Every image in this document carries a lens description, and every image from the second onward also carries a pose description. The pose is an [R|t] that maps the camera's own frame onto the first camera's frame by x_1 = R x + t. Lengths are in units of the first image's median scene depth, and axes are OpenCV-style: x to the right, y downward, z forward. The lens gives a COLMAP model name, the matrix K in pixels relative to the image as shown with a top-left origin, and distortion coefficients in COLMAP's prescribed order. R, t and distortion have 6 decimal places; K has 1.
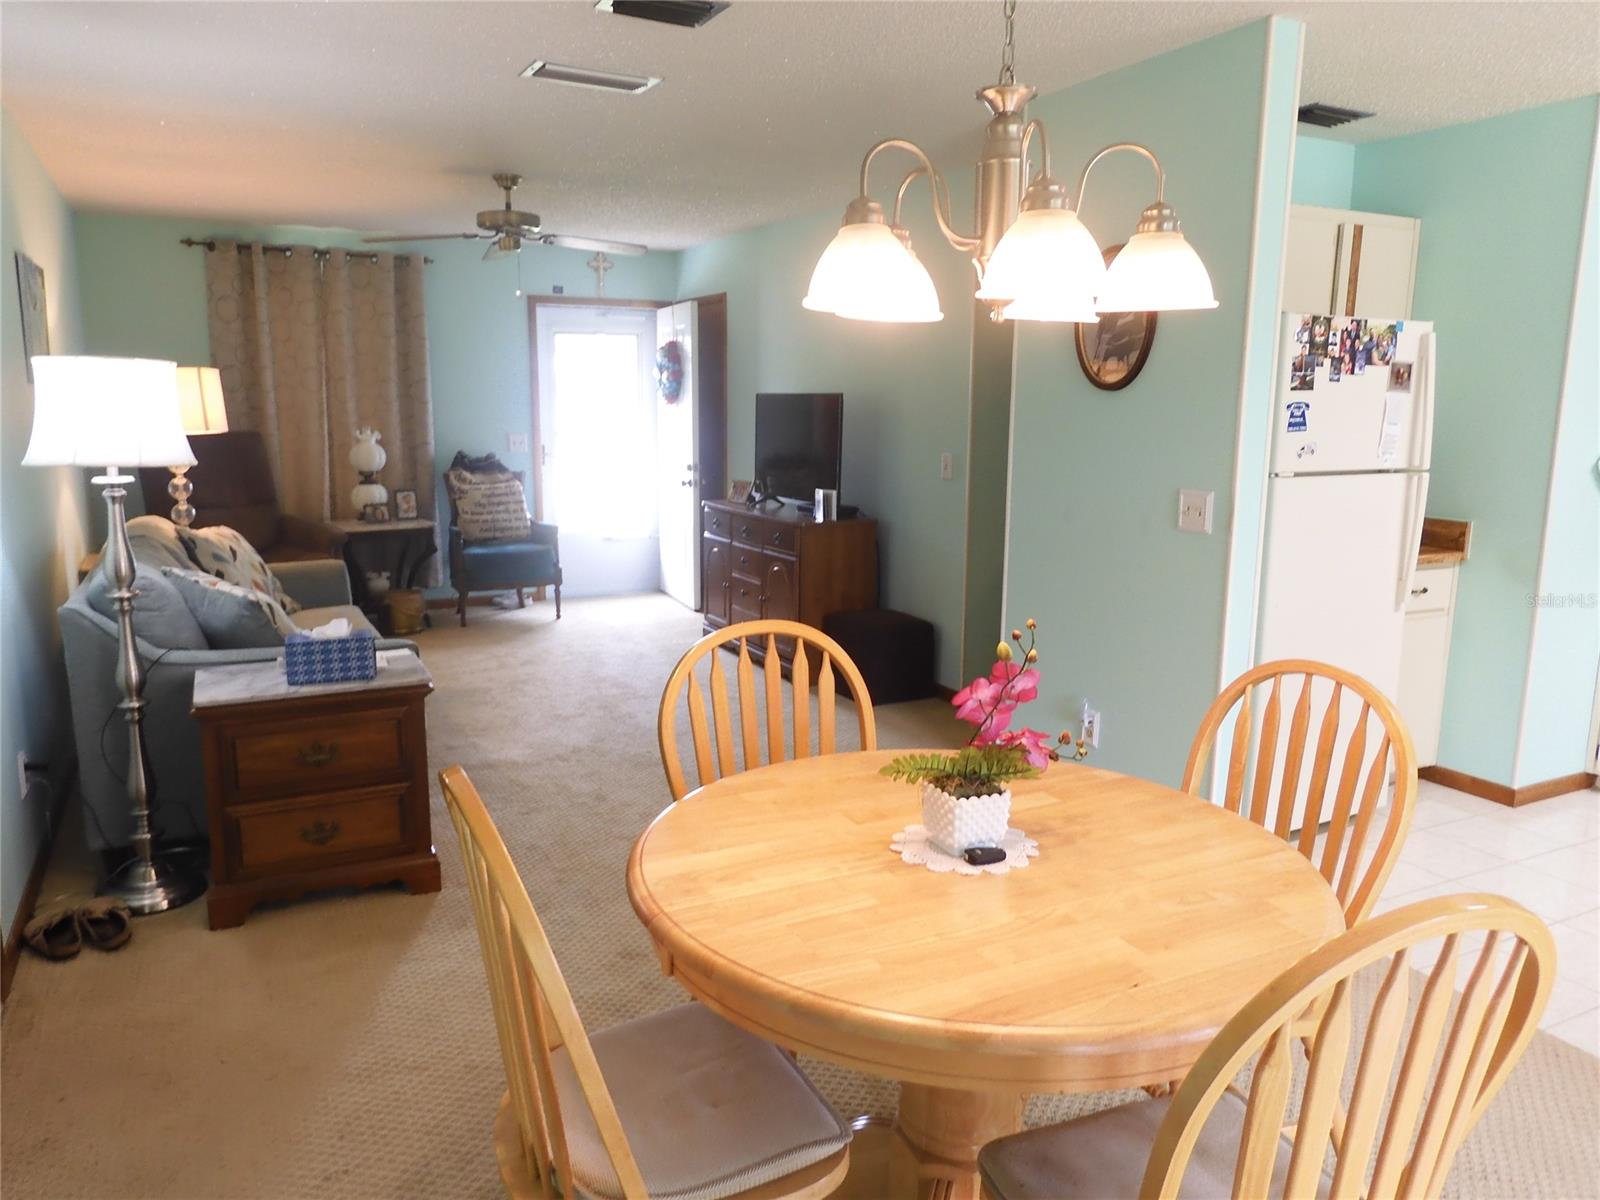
lens RADIAL K [[1111.2, 0, 797.6], [0, 1111.2, 572.8], [0, 0, 1]] dist [0.006517, 0.001453]
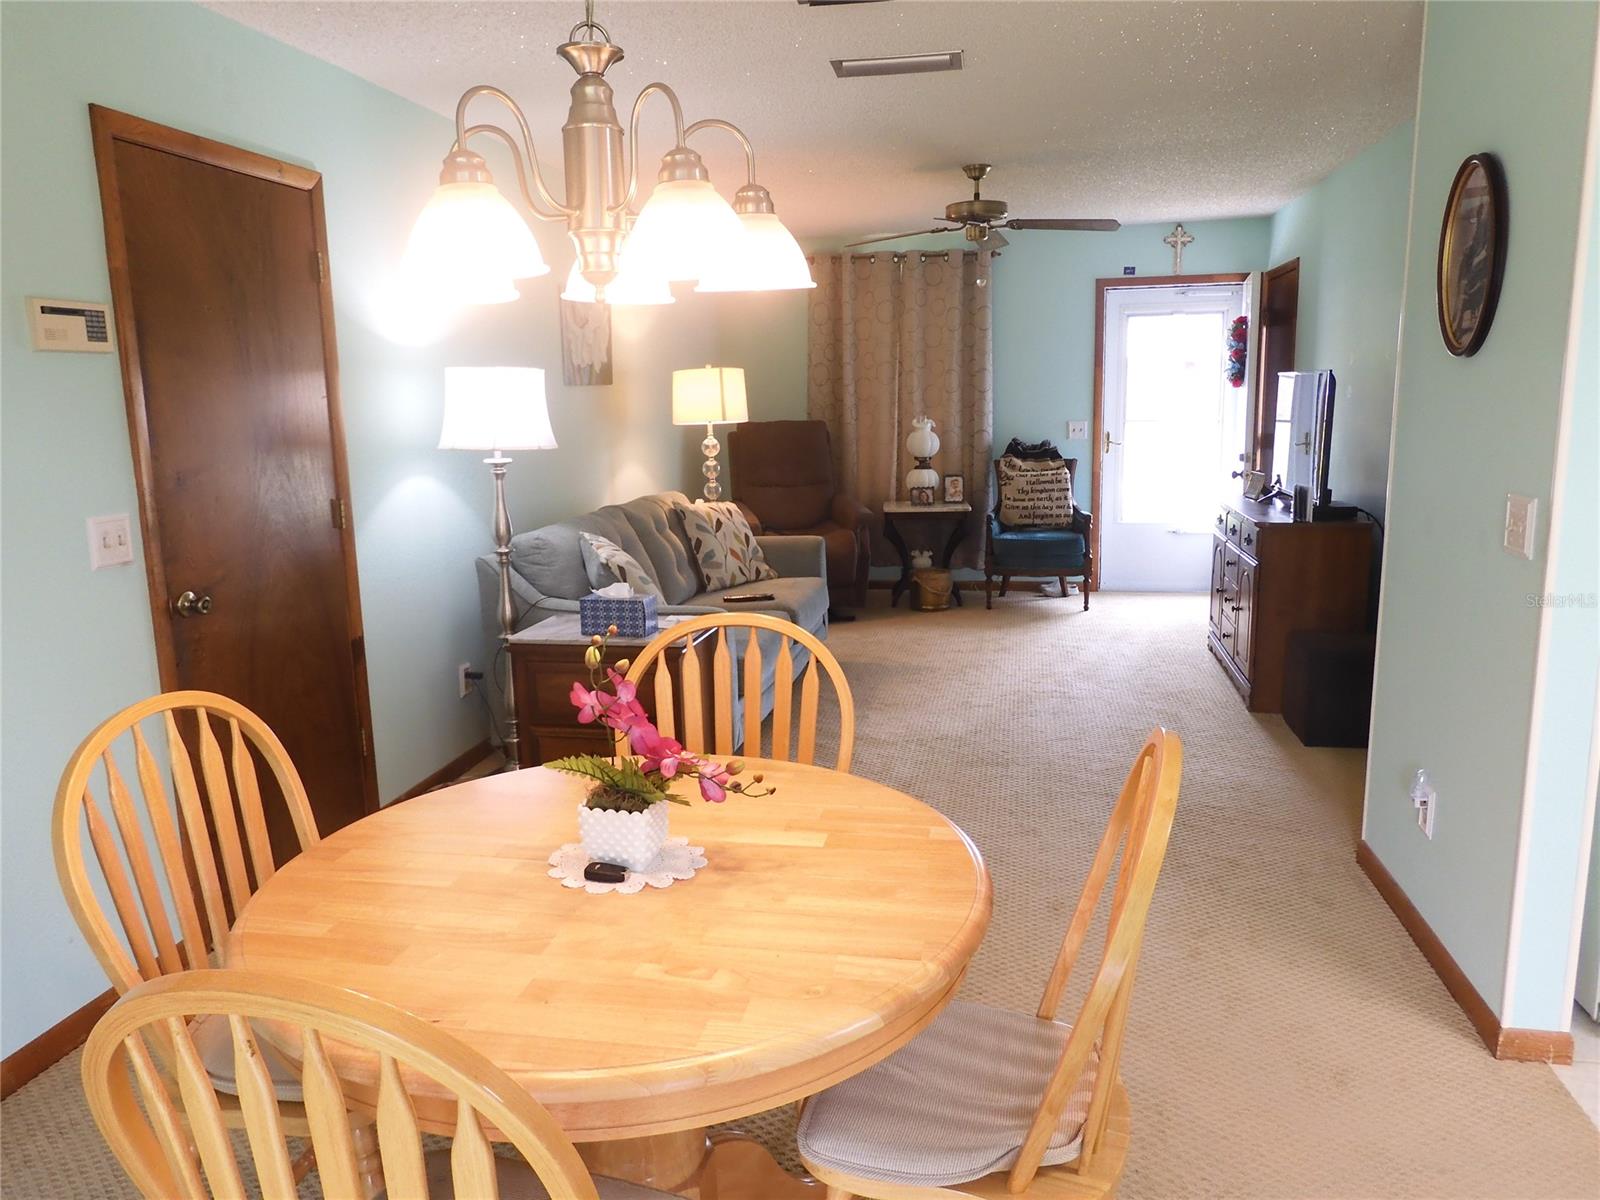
lens RADIAL K [[1111.2, 0, 797.6], [0, 1111.2, 572.8], [0, 0, 1]] dist [0.006517, 0.001453]
pose [[0.803778, 0.074760, -0.590213, 0.158031], [-0.067804, 0.997120, 0.033964, -0.007847], [0.591053, 0.012719, 0.806533, 0.063345]]
